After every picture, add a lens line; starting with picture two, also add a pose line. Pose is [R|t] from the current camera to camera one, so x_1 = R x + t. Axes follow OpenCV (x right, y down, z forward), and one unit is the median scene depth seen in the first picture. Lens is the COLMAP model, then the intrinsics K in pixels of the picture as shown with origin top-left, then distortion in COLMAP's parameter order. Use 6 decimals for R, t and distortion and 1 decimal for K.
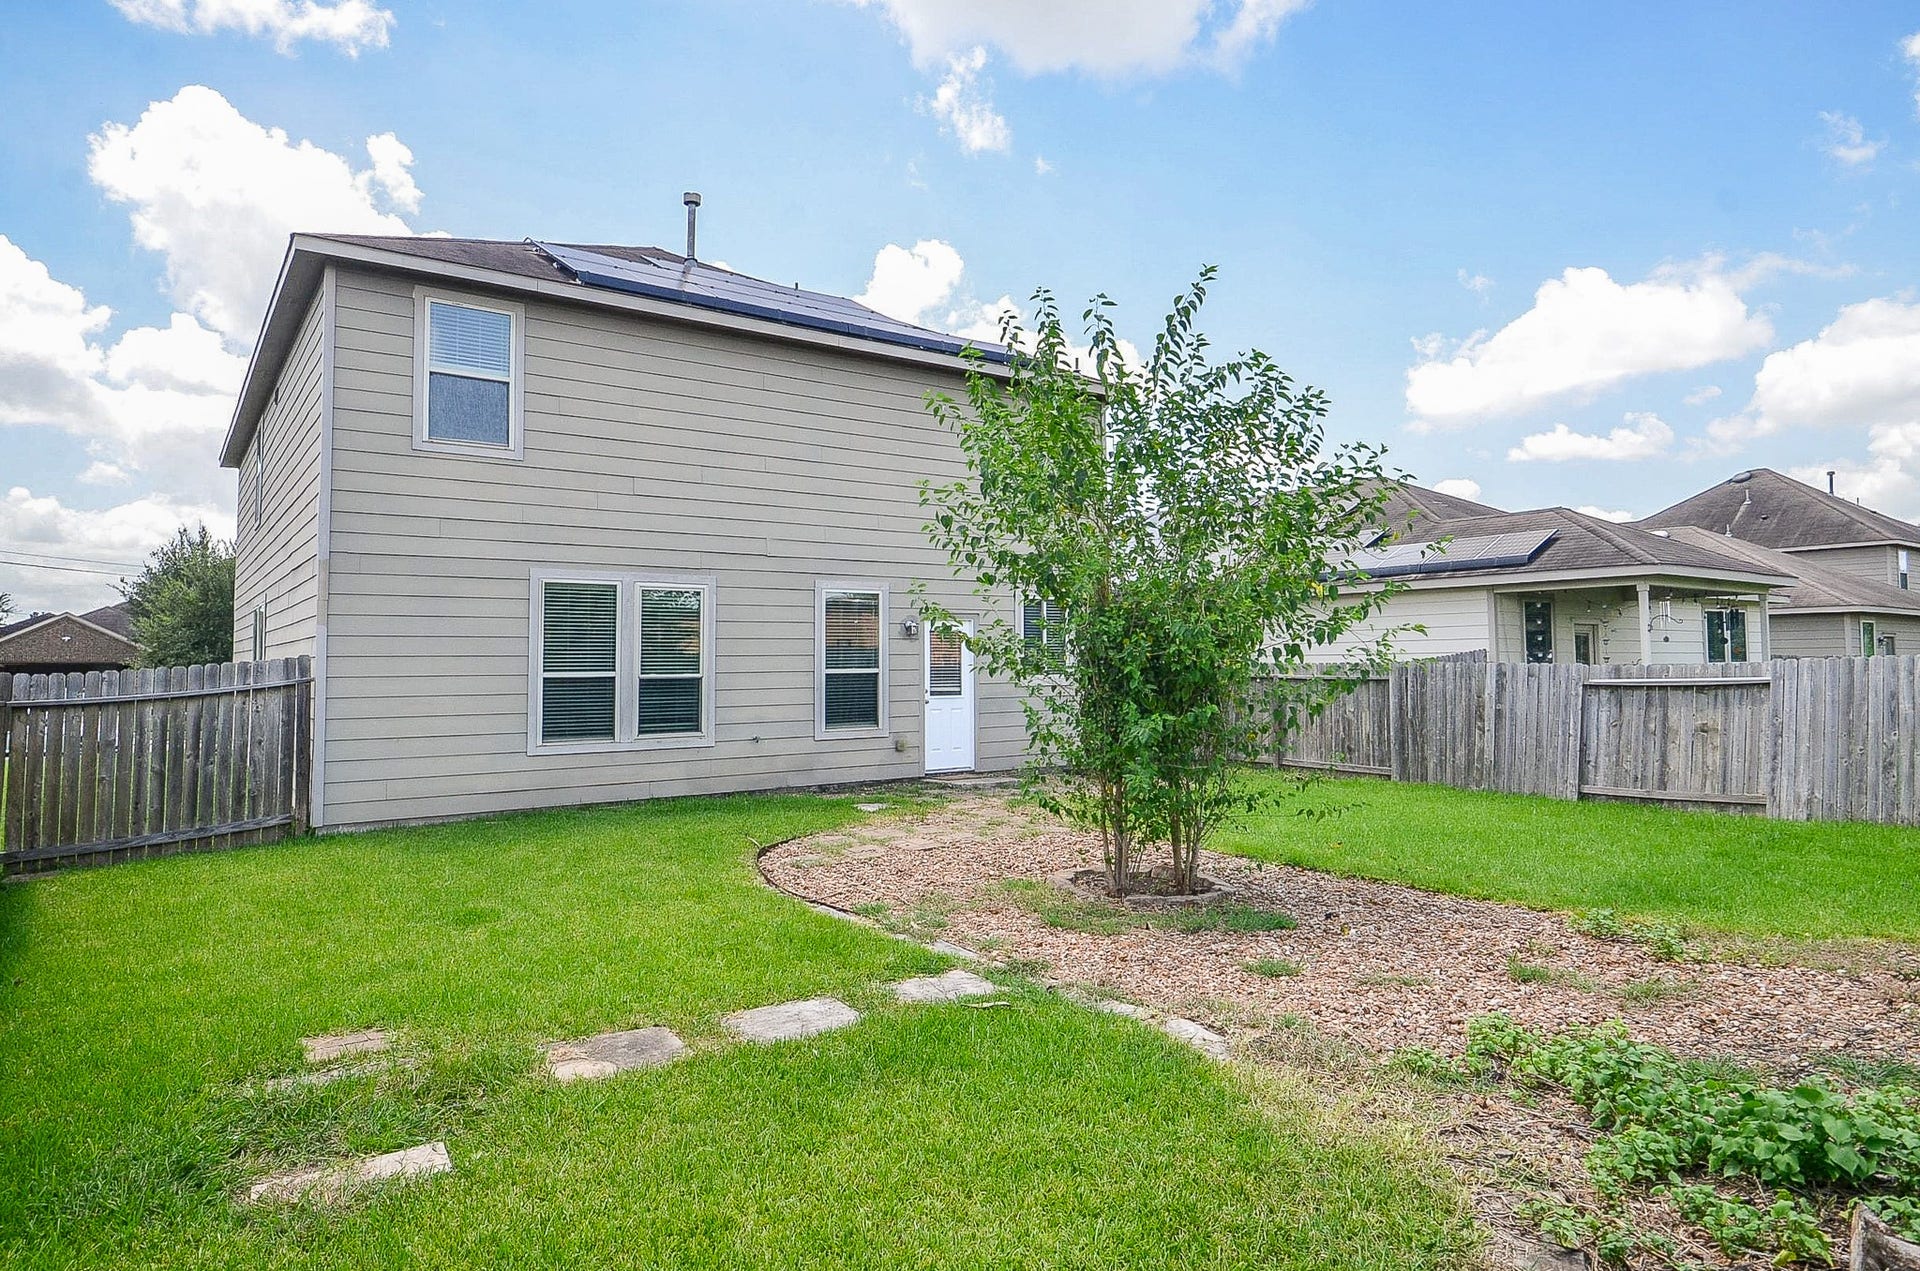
lens RADIAL K [[1110.4, 0, 960.0], [0, 1110.4, 635.5], [0, 0, 1]] dist [-0.002563, -0.000609]
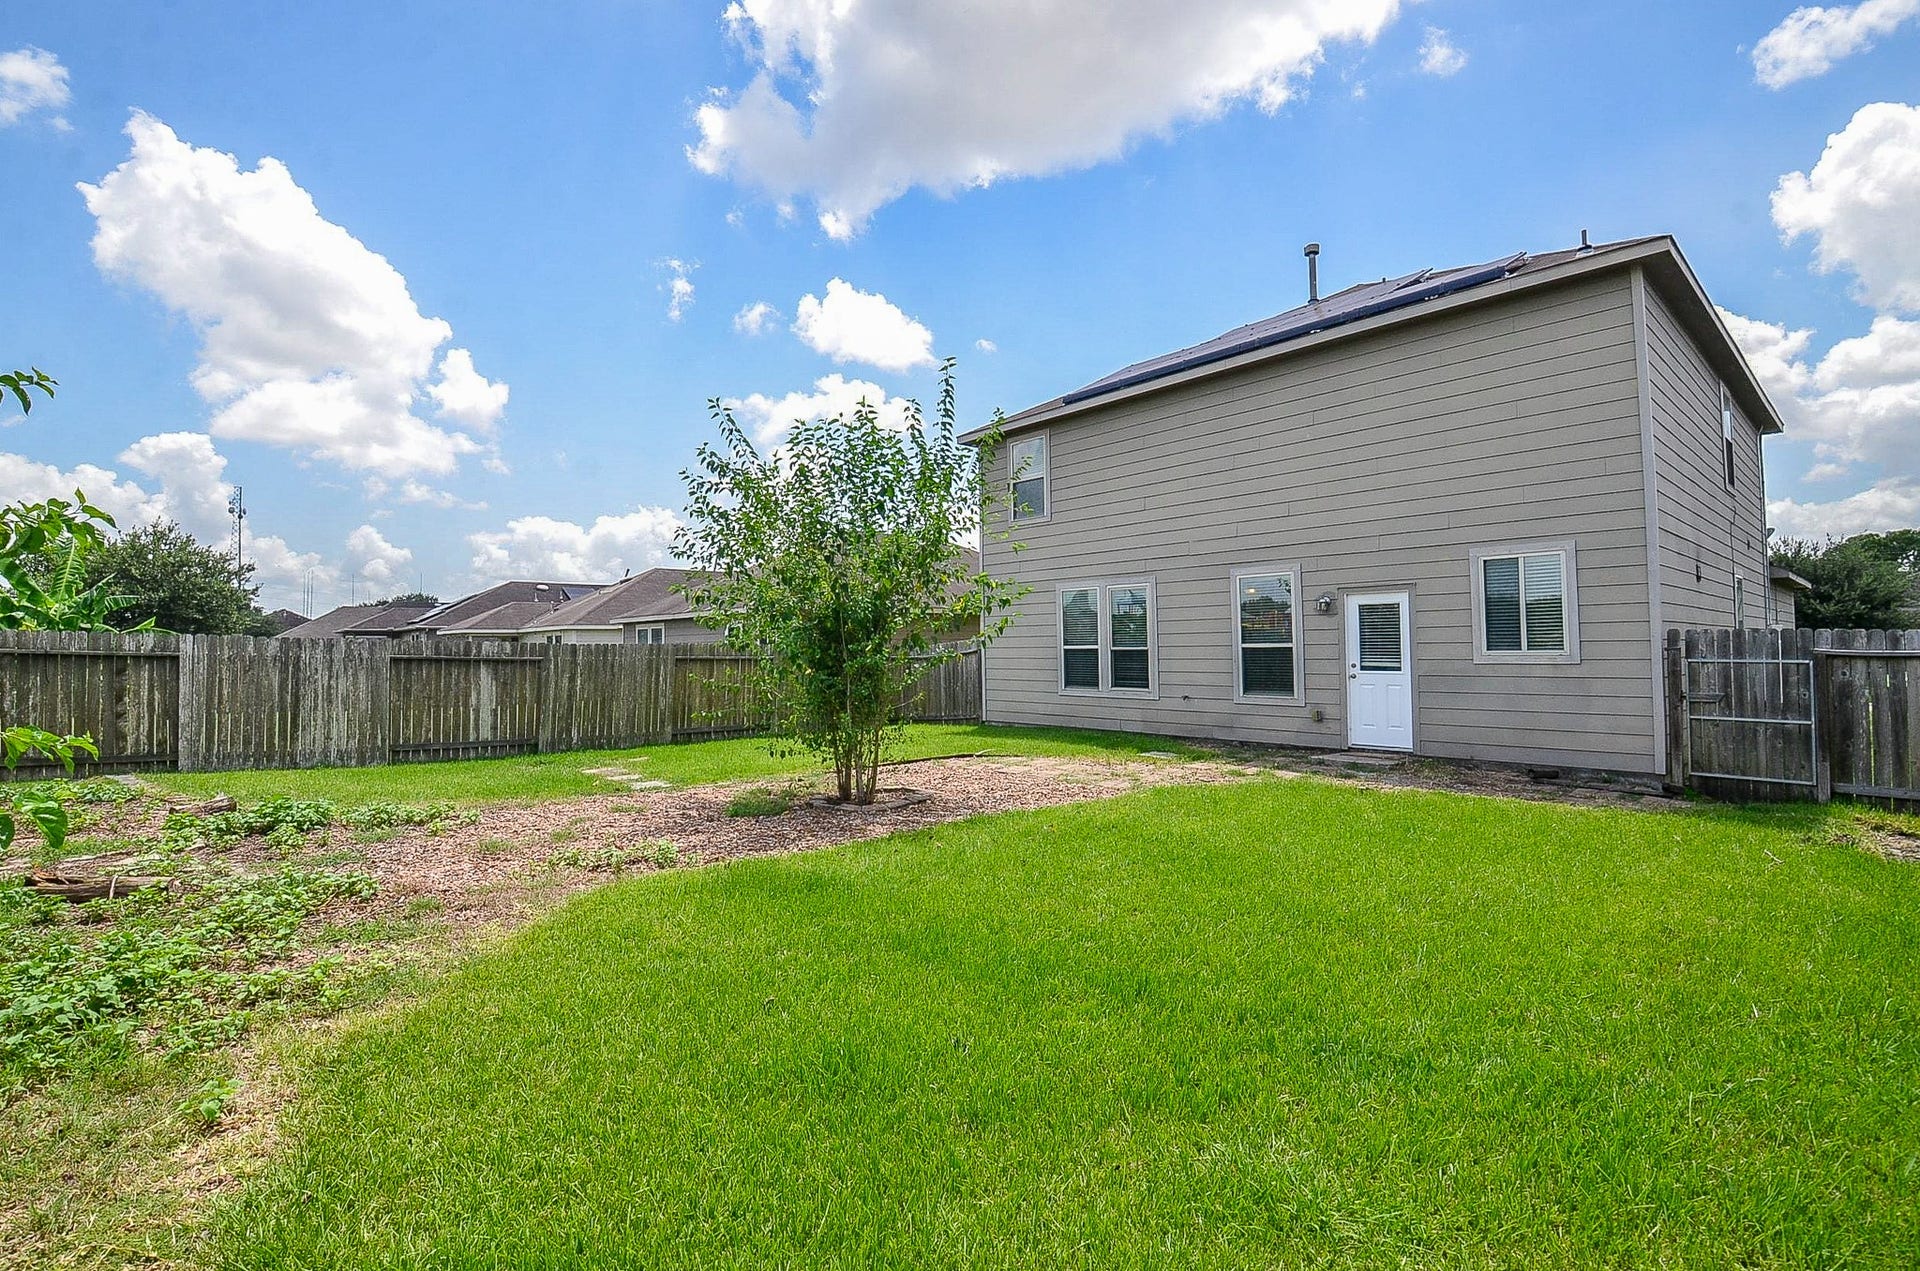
lens RADIAL K [[853.6, 0, 963.5], [0, 853.6, 655.8], [0, 0, 1]] dist [-0.000252, -0.000025]
pose [[0.097050, 0.014447, -0.995175, 0.754248], [0.031431, 0.999351, 0.017573, 0.017817], [0.994783, -0.032985, 0.096533, 0.616989]]
